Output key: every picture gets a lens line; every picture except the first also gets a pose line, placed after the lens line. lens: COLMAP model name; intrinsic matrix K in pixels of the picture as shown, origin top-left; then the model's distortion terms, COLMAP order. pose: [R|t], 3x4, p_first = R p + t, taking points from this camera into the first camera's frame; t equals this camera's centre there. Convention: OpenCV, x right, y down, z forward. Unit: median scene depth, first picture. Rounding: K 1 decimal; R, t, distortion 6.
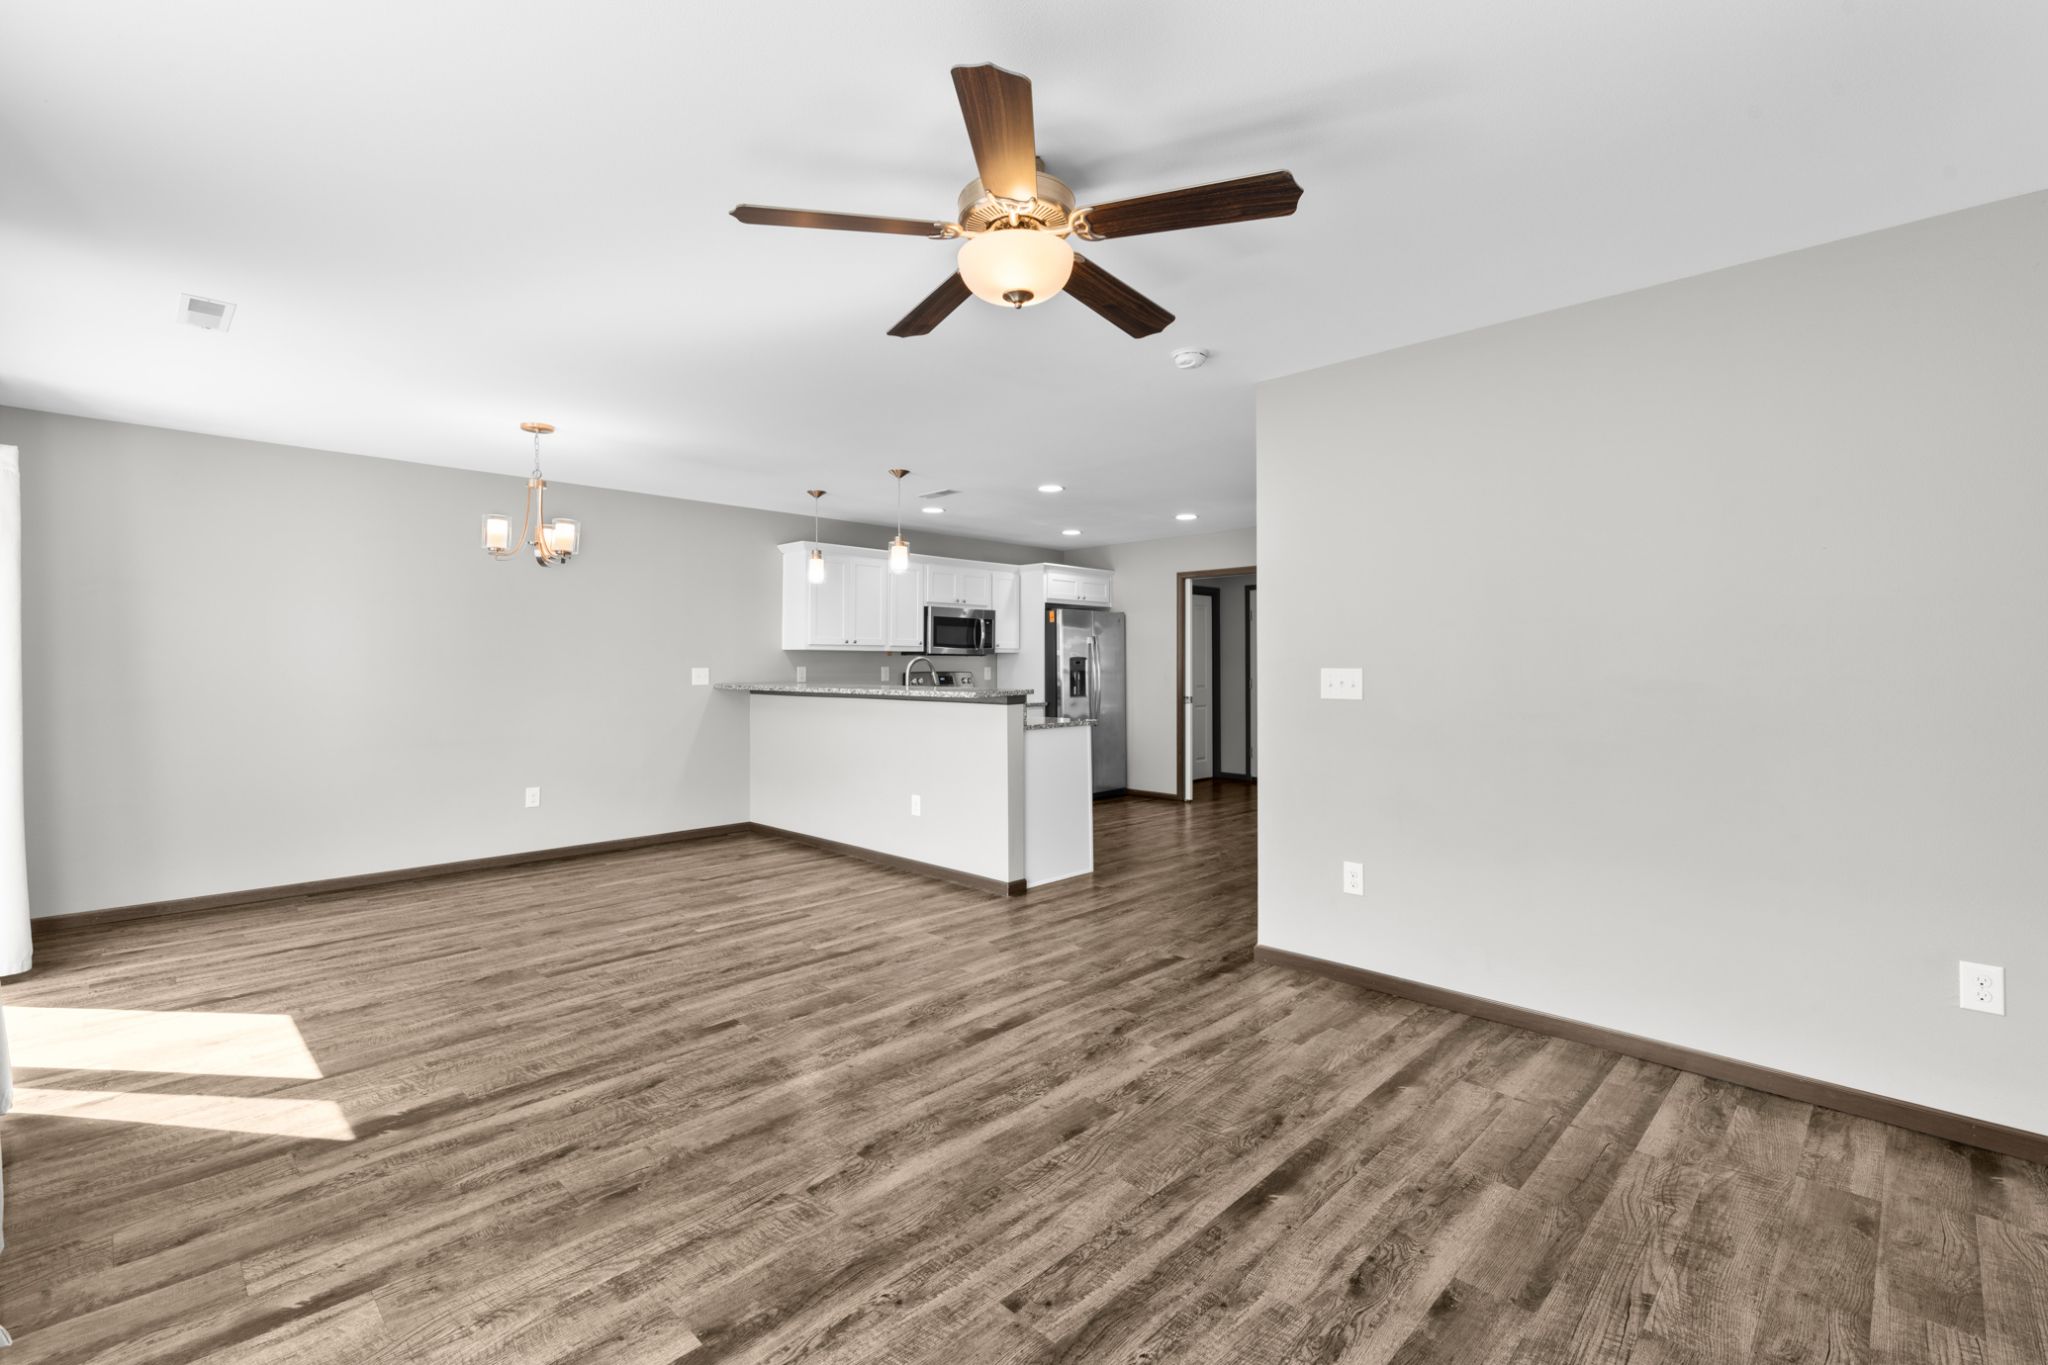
lens RADIAL K [[909.7, 0, 1024.4], [0, 909.7, 677.4], [0, 0, 1]] dist [0.001859, 0.000665]
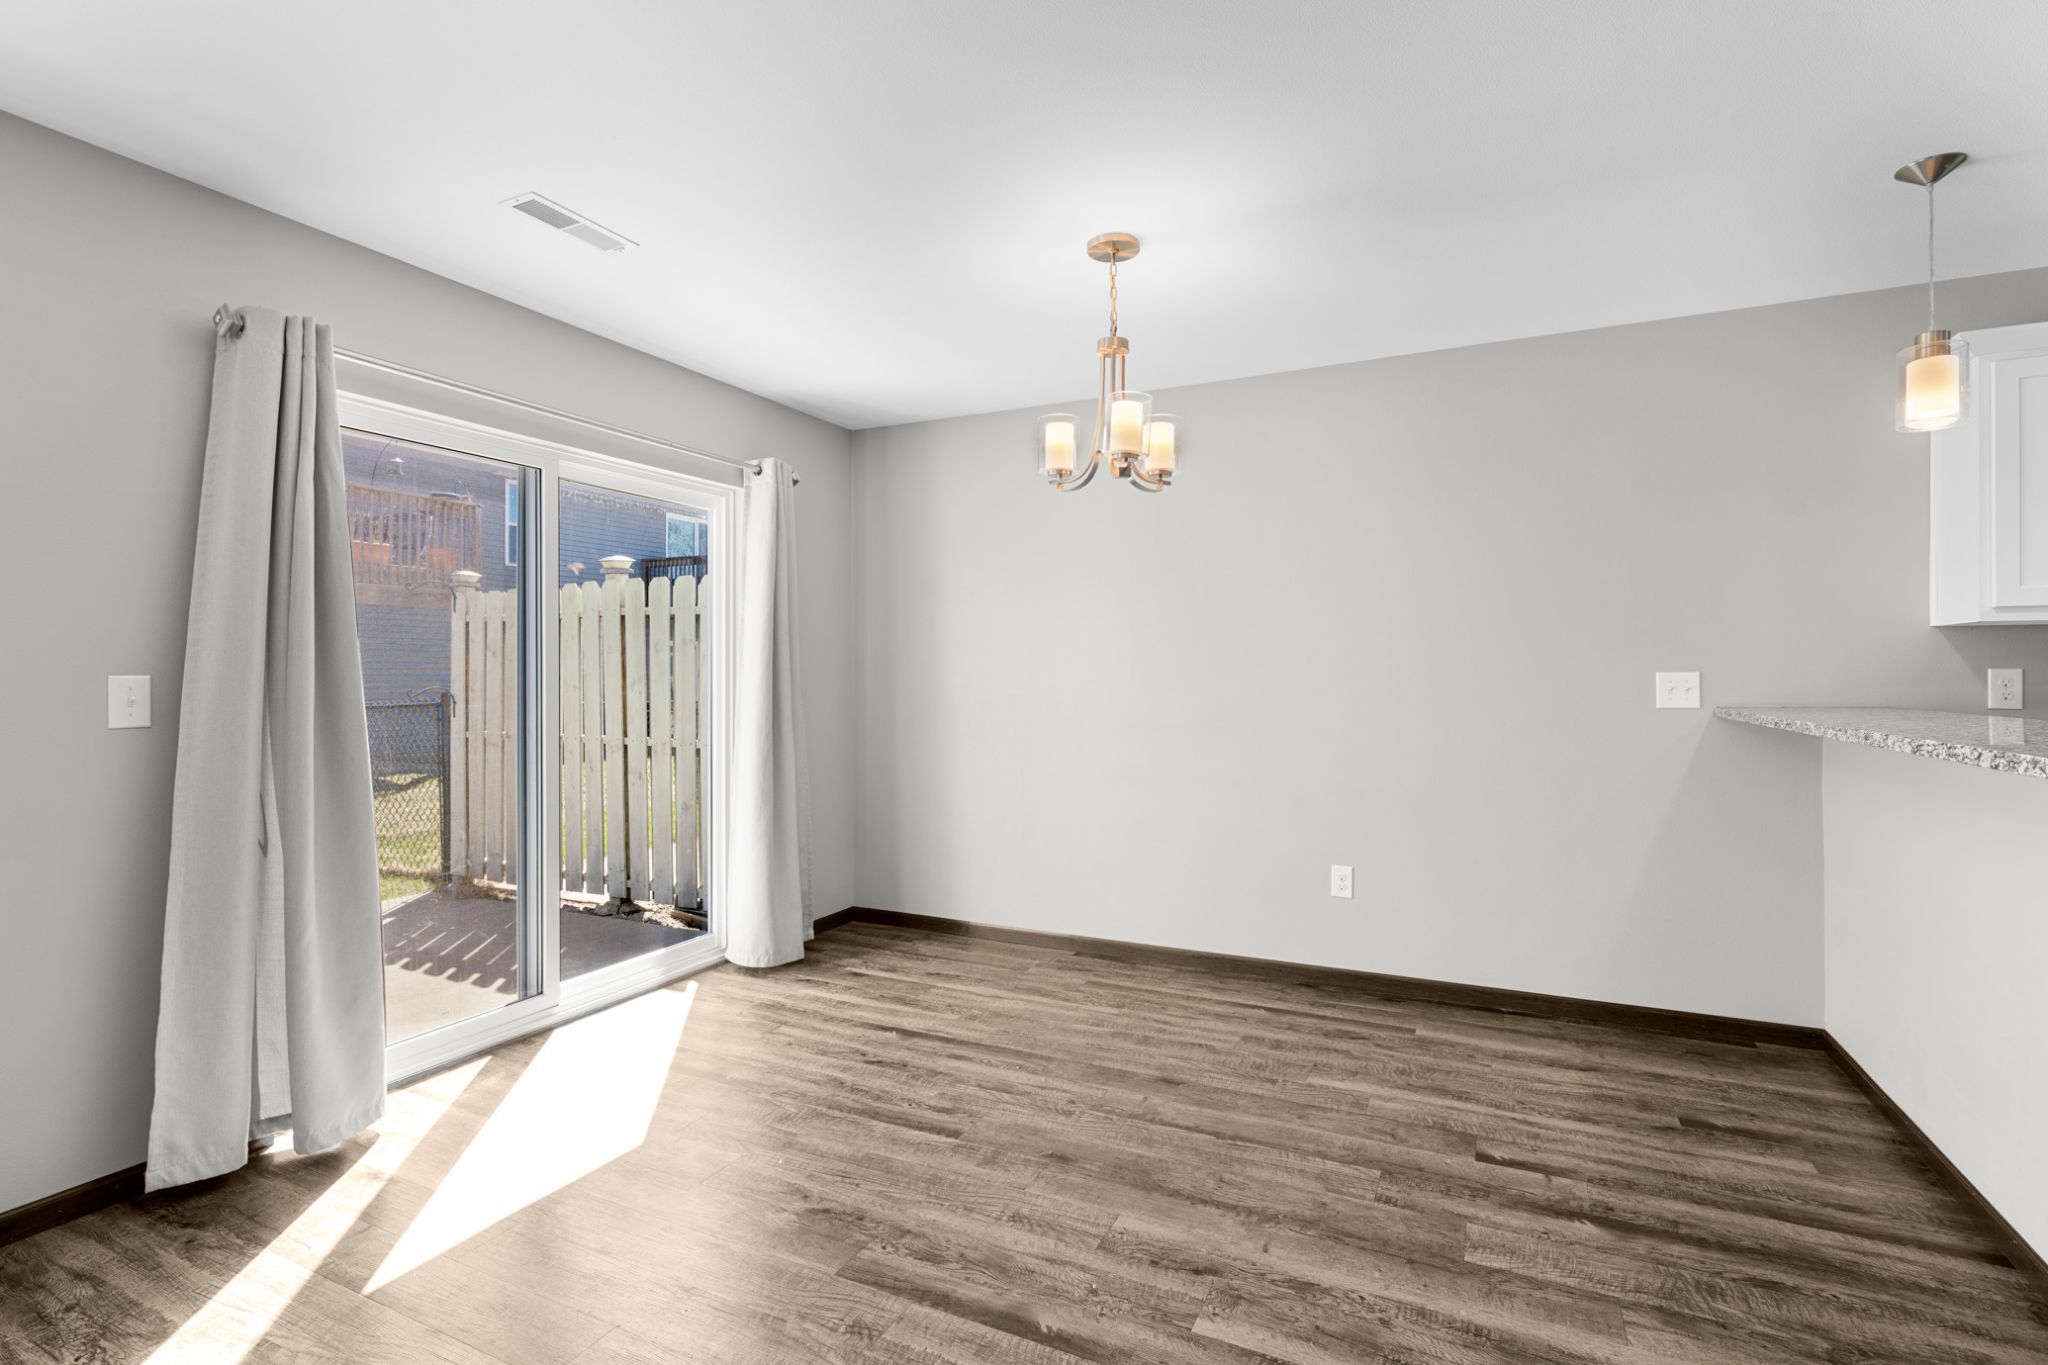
lens RADIAL K [[988.2, 0, 1015.6], [0, 988.2, 678.7], [0, 0, 1]] dist [-0.000924, -0.000622]
pose [[0.315915, 0.011740, -0.948715, 0.027257], [-0.012907, 0.999884, 0.008075, -0.009793], [0.948700, 0.009694, 0.316030, 0.788929]]
